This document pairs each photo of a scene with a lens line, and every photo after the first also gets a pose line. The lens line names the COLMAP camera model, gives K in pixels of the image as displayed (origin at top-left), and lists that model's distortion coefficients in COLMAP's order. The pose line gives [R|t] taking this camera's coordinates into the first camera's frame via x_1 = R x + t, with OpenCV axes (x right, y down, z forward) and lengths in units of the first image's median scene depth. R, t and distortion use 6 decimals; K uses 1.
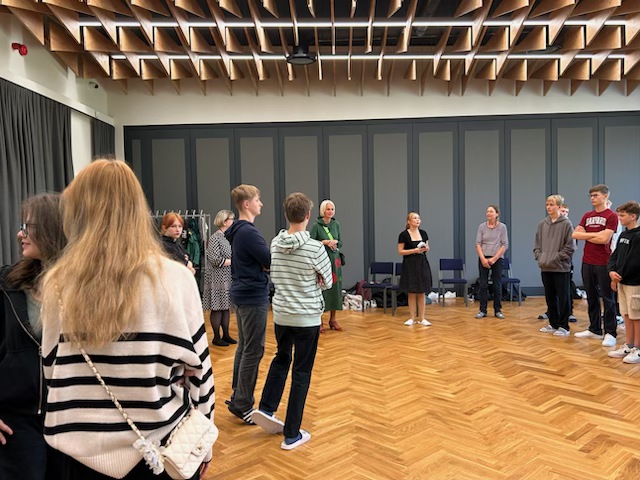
lens RADIAL K [[545.2, 0, 319.7], [0, 545.2, 242.3], [0, 0, 1]] dist [0.036580, -0.009774]
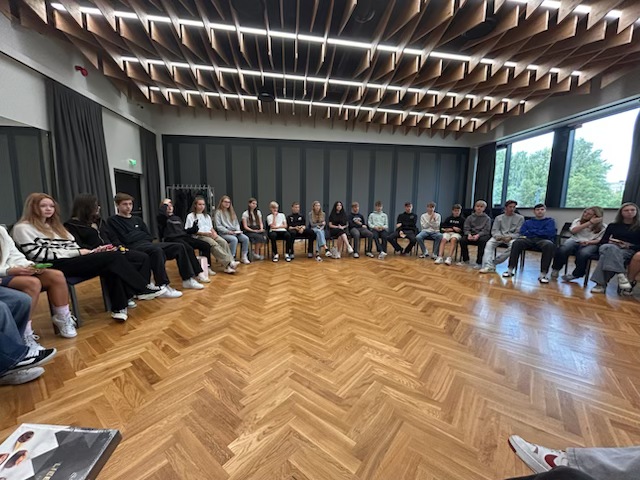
lens RADIAL K [[254.0, 0, 319.9], [0, 254.0, 243.3], [0, 0, 1]] dist [0.001461, 0.000058]
pose [[0.987293, 0.010759, 0.158543, 0.013813], [-0.027356, 0.994318, 0.102878, 0.042988], [-0.156536, -0.105908, 0.981978, 0.136593]]
